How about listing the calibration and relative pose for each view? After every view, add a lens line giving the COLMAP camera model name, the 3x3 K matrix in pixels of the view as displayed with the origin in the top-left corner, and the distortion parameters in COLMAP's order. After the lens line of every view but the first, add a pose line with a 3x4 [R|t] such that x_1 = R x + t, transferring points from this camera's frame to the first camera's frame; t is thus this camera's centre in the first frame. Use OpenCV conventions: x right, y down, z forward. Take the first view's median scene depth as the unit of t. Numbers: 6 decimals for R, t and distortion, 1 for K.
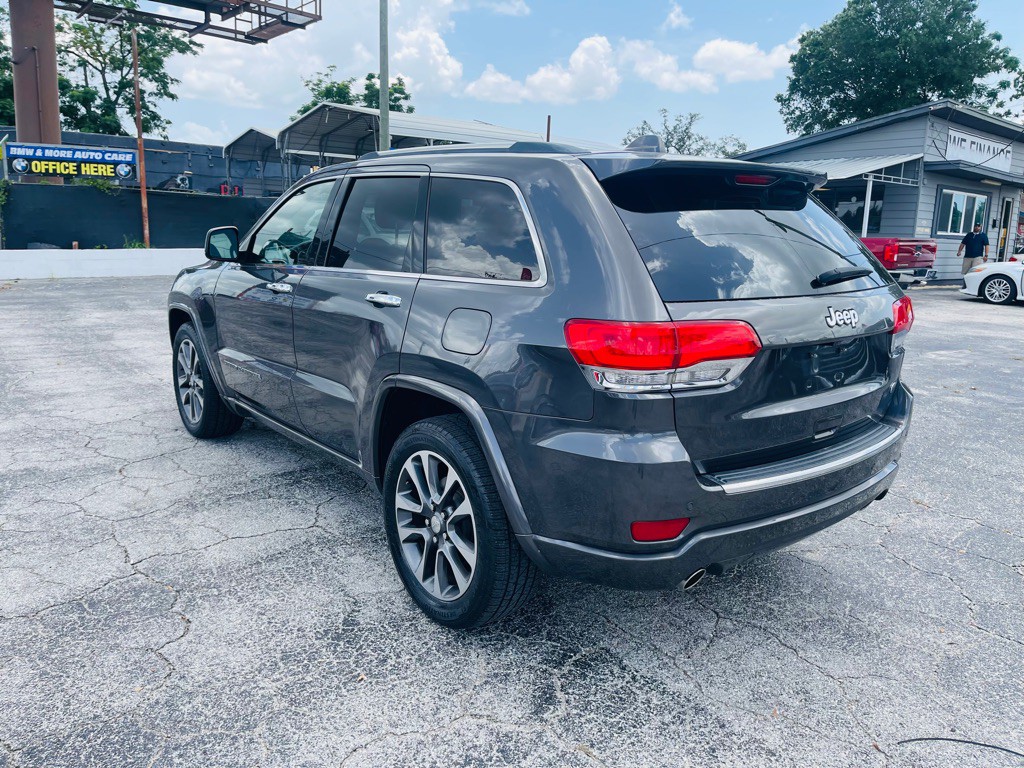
lens RADIAL K [[774.2, 0, 516.8], [0, 774.2, 378.2], [0, 0, 1]] dist [0.083258, -0.112991]
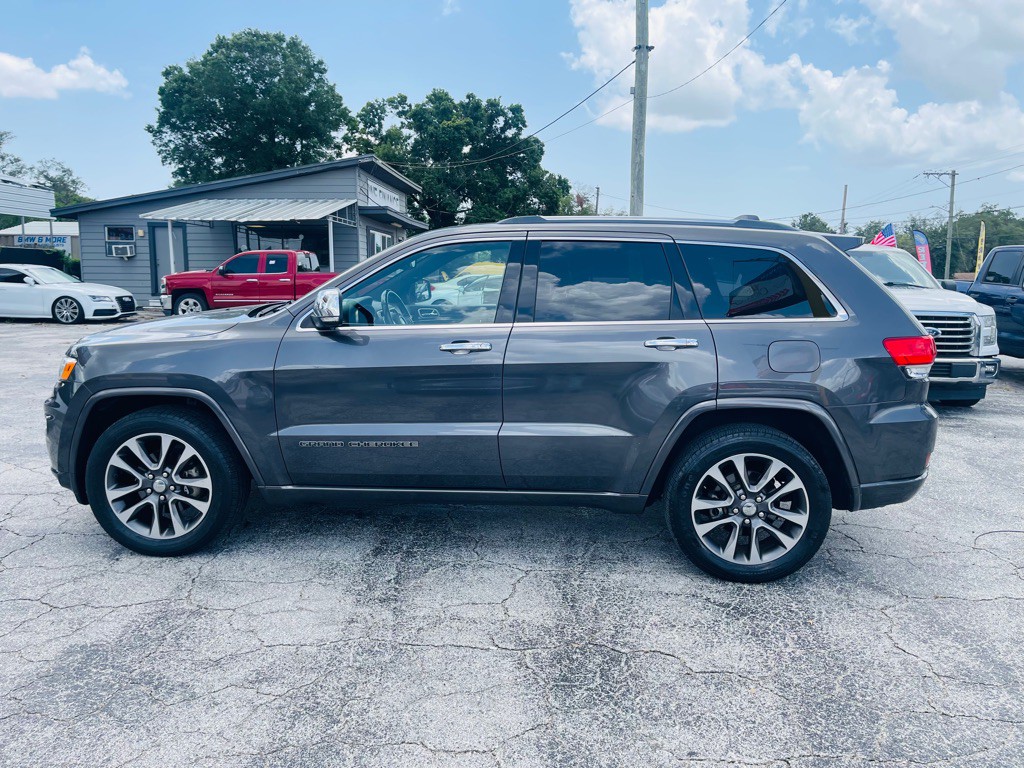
lens RADIAL K [[774.2, 0, 532.3], [0, 774.2, 374.5], [0, 0, 1]] dist [0.083258, -0.112991]
pose [[0.674918, -0.119316, 0.728182, -0.935385], [0.150594, 0.988343, 0.022366, -0.087088], [-0.722362, 0.094565, 0.685019, 0.252639]]
